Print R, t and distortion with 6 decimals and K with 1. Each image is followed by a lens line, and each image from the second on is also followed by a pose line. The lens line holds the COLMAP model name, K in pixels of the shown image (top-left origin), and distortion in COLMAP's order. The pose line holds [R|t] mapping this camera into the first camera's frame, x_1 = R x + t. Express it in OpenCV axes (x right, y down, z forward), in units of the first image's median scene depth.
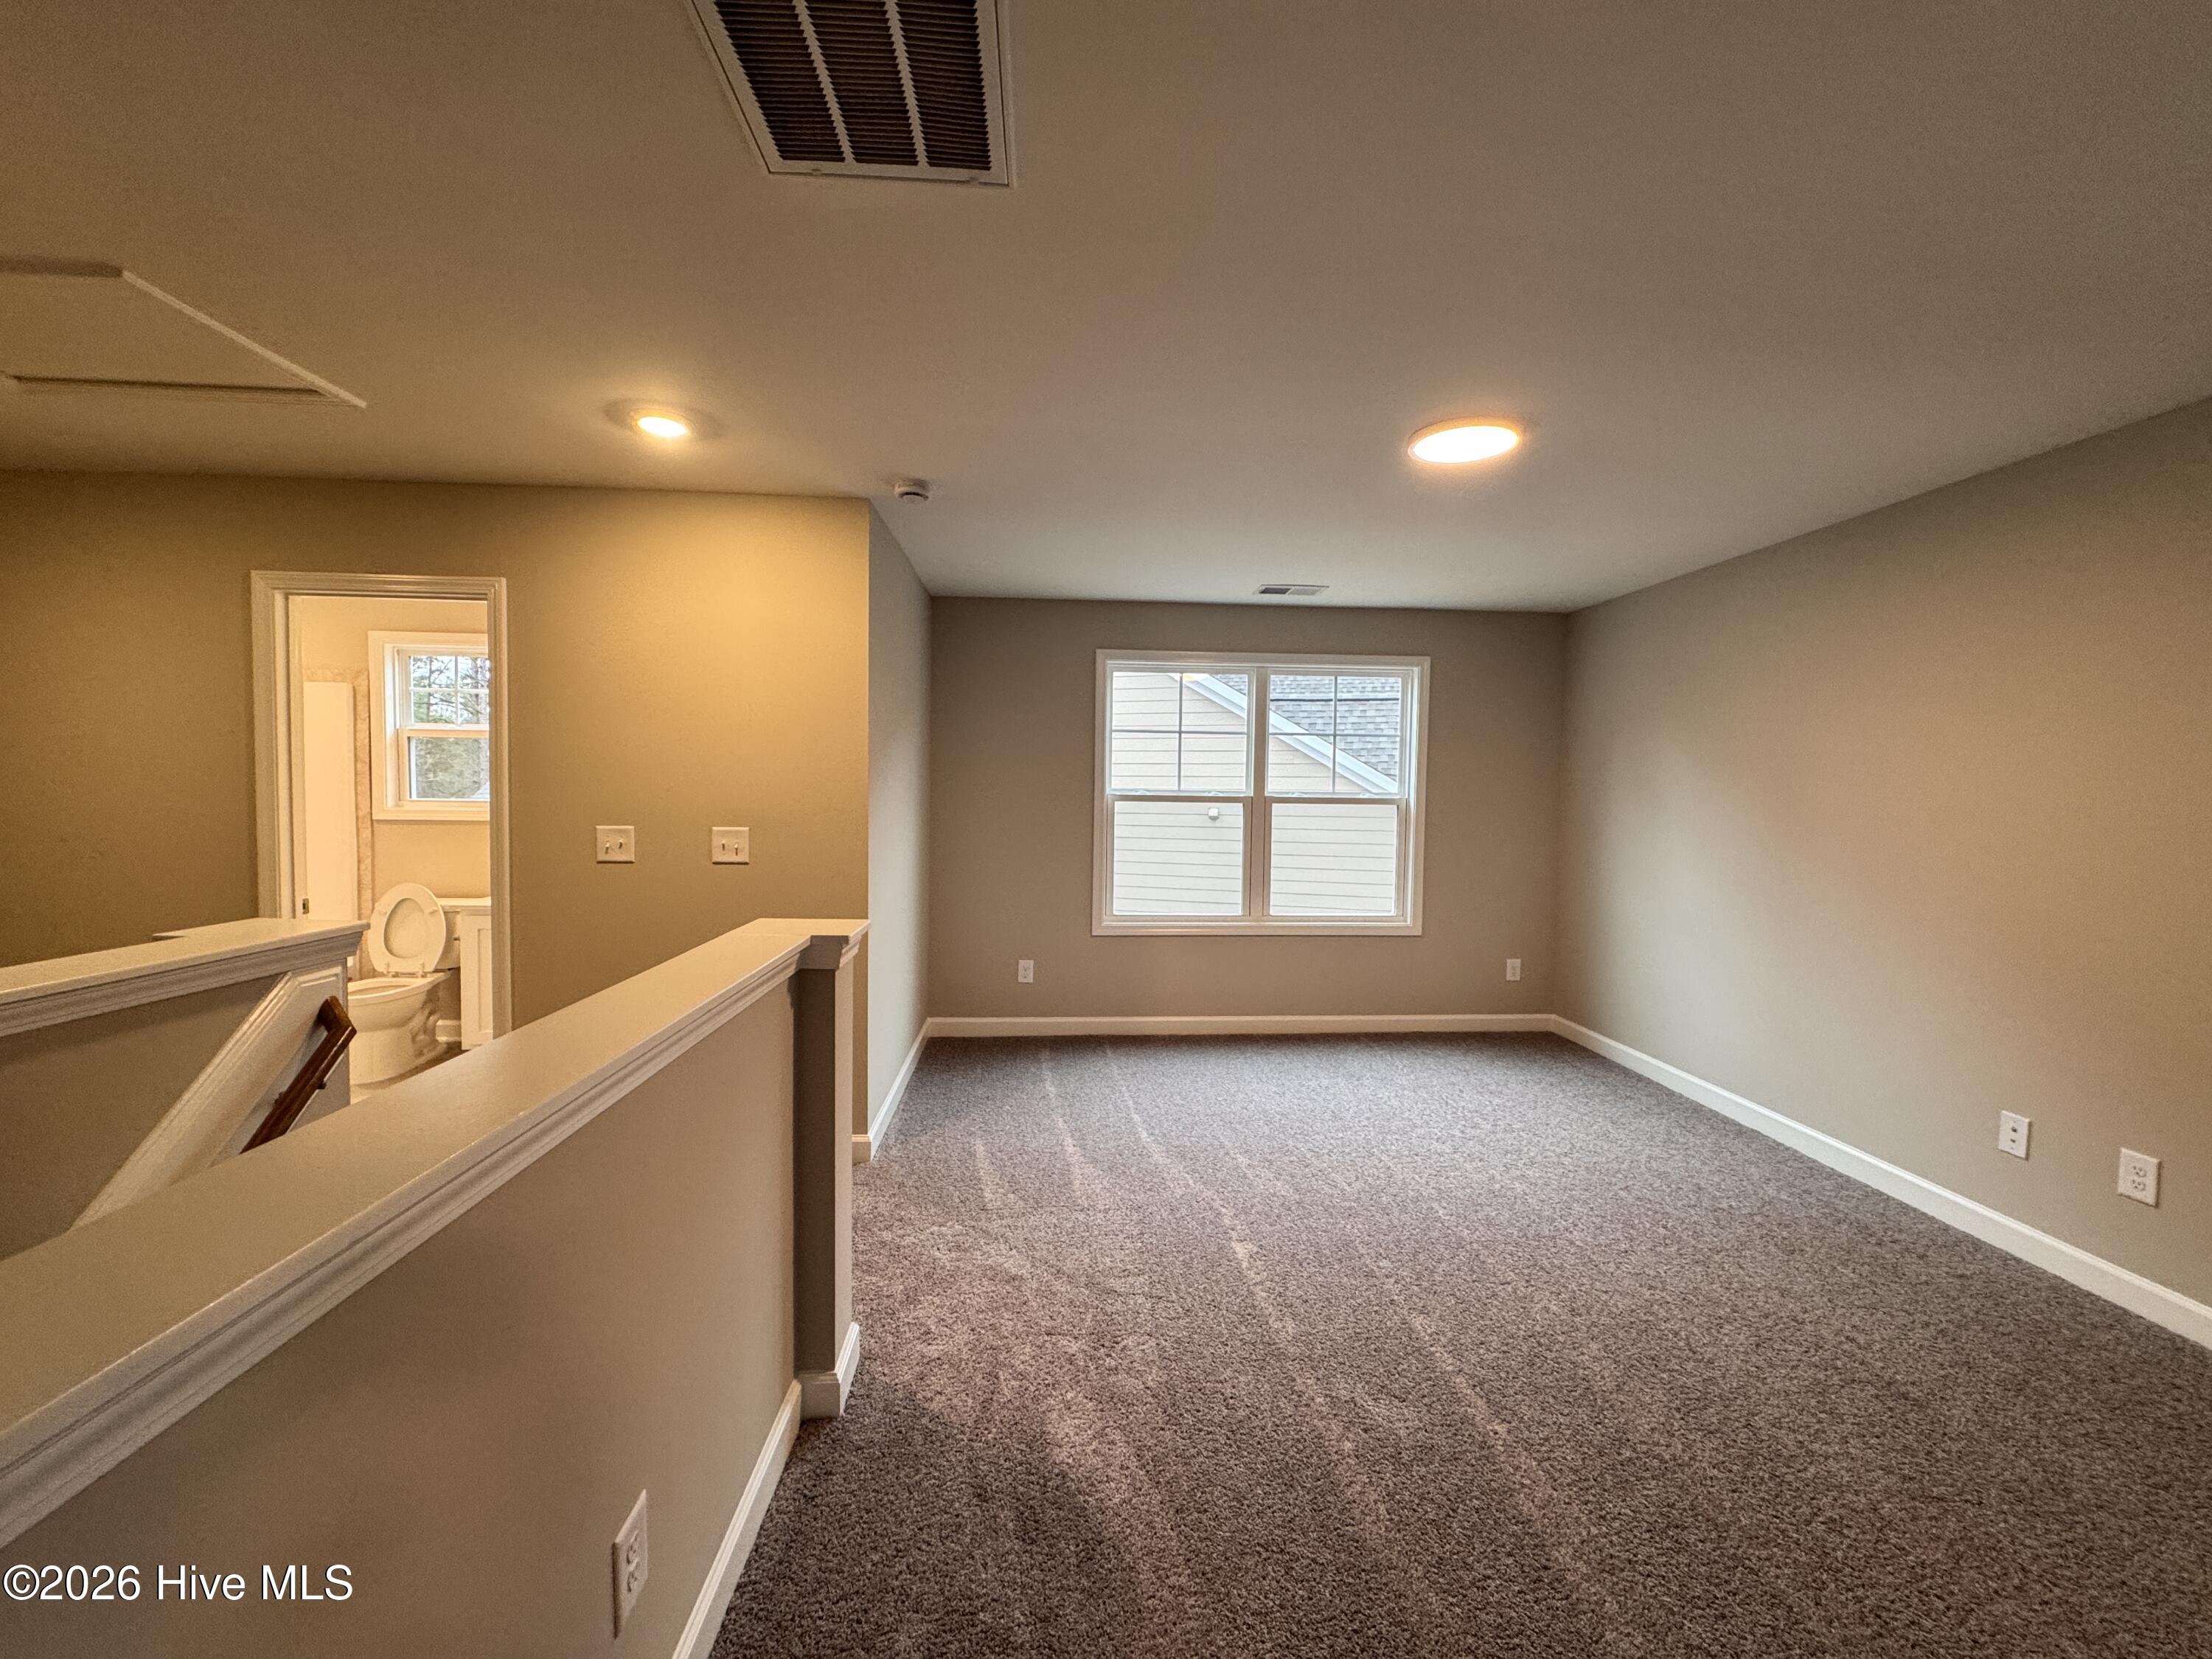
lens RADIAL K [[880.5, 0, 1068.2], [0, 880.5, 811.0], [0, 0, 1]] dist [0.000863, 0.000013]
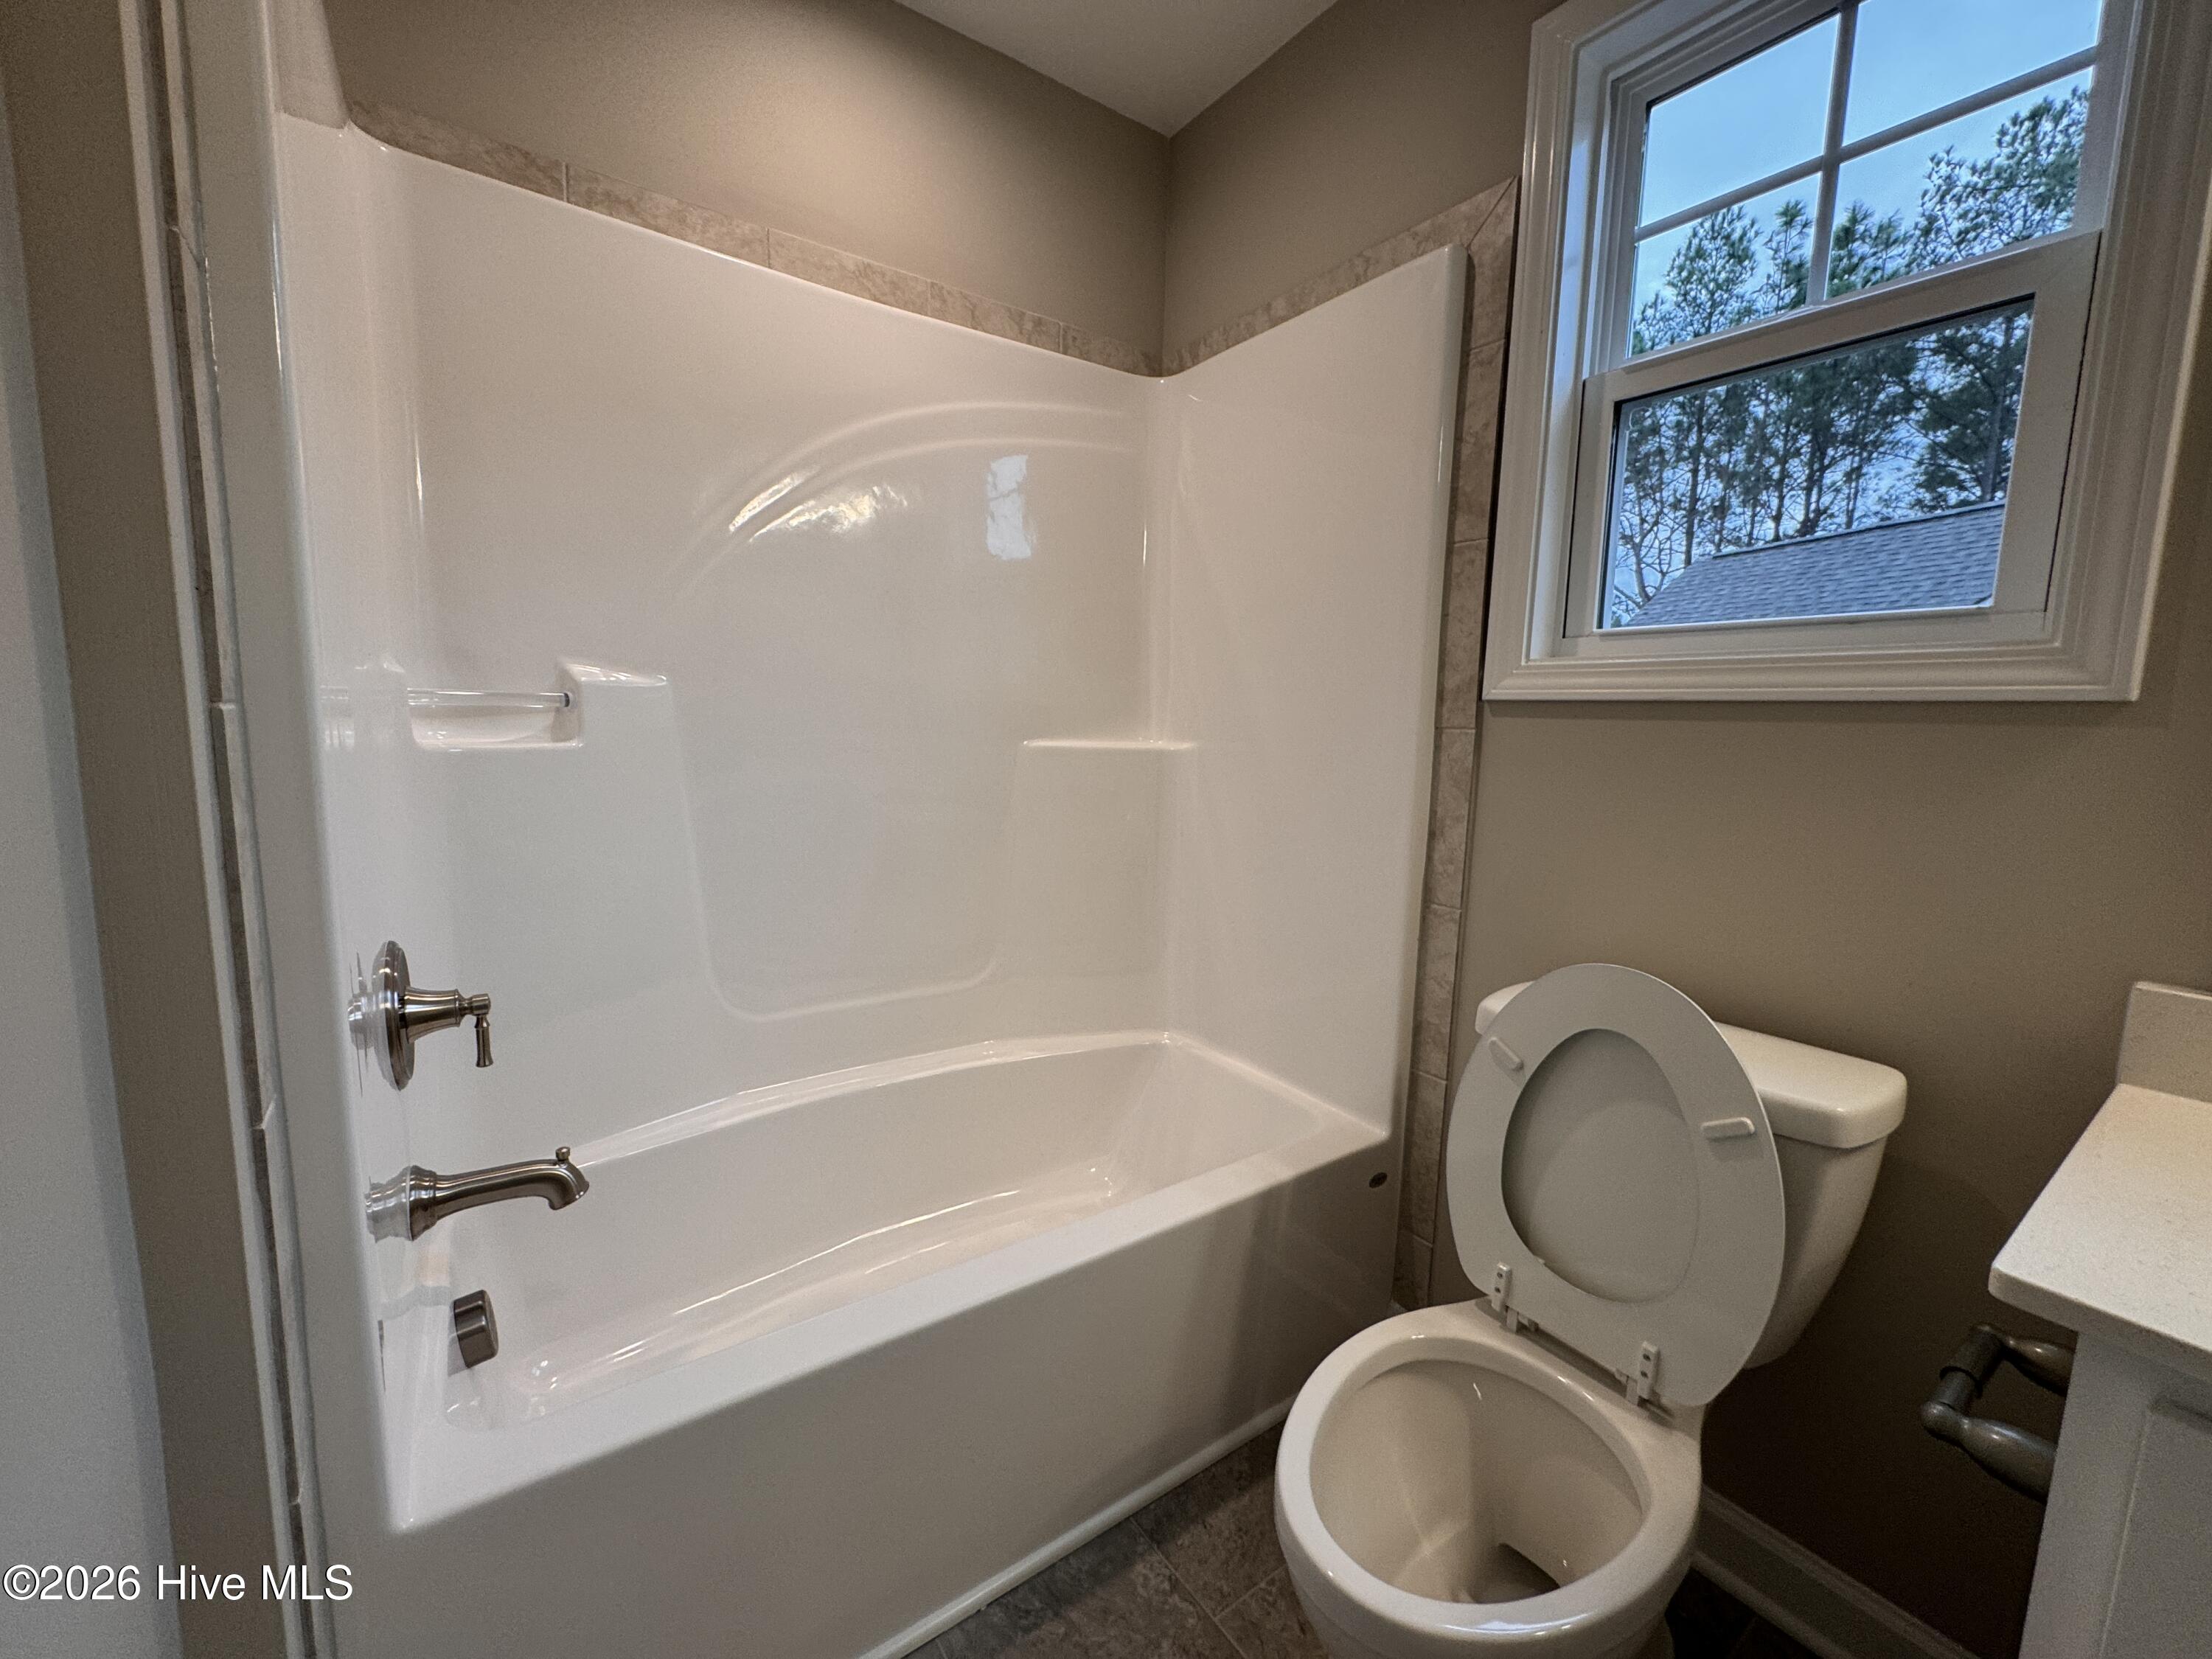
lens RADIAL K [[882.0, 0, 1105.3], [0, 882.0, 826.1], [0, 0, 1]] dist [-0.001966, -0.000085]
pose [[0.538097, 0.112270, -0.835373, -0.603108], [-0.048385, 0.993570, 0.102365, 0.027856], [0.841493, -0.014663, 0.540069, 0.728285]]
